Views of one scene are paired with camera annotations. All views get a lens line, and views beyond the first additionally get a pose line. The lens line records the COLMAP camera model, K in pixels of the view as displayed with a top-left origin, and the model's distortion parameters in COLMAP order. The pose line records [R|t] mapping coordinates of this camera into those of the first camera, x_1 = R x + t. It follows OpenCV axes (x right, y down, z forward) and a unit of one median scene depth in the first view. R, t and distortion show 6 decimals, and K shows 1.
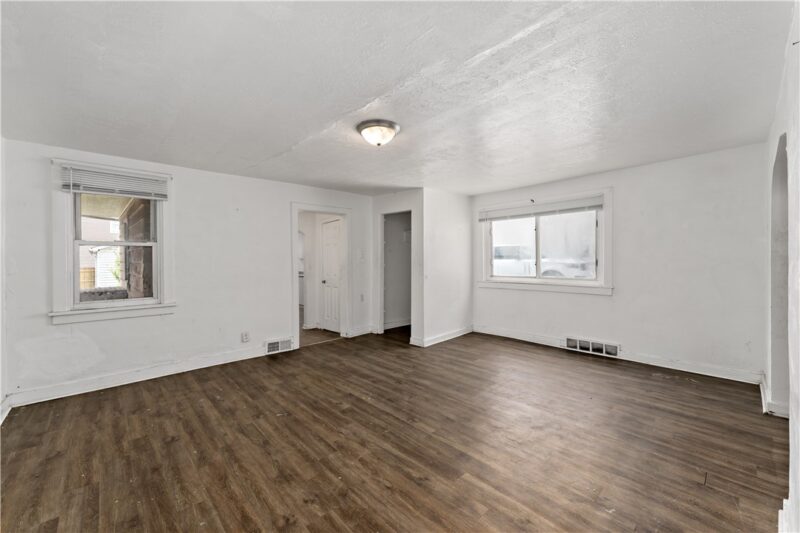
lens RADIAL K [[325.0, 0, 399.0], [0, 325.0, 261.1], [0, 0, 1]] dist [0.000853, 0.000102]
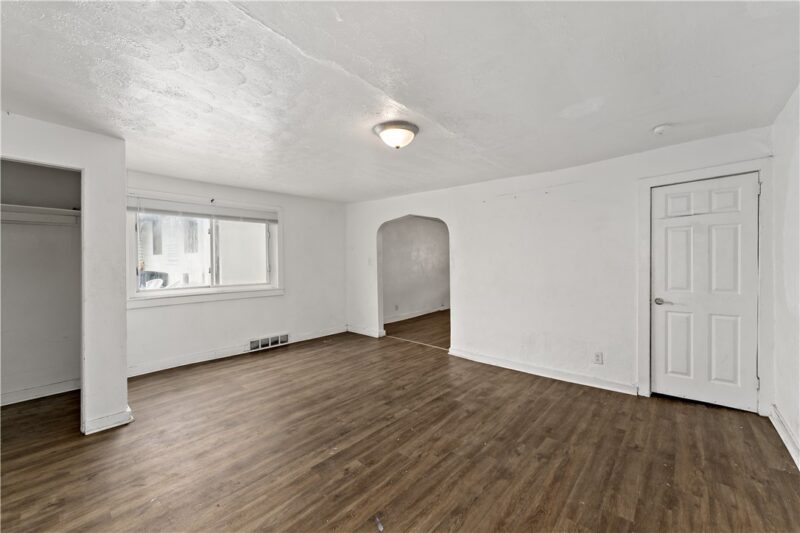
lens RADIAL K [[325.0, 0, 413.4], [0, 325.0, 264.5], [0, 0, 1]] dist [0.000853, 0.000102]
pose [[-0.133301, 0.000306, 0.991076, -1.035390], [0.014133, 0.999899, 0.001593, -0.007727], [-0.990975, 0.014219, -0.133292, 1.087606]]
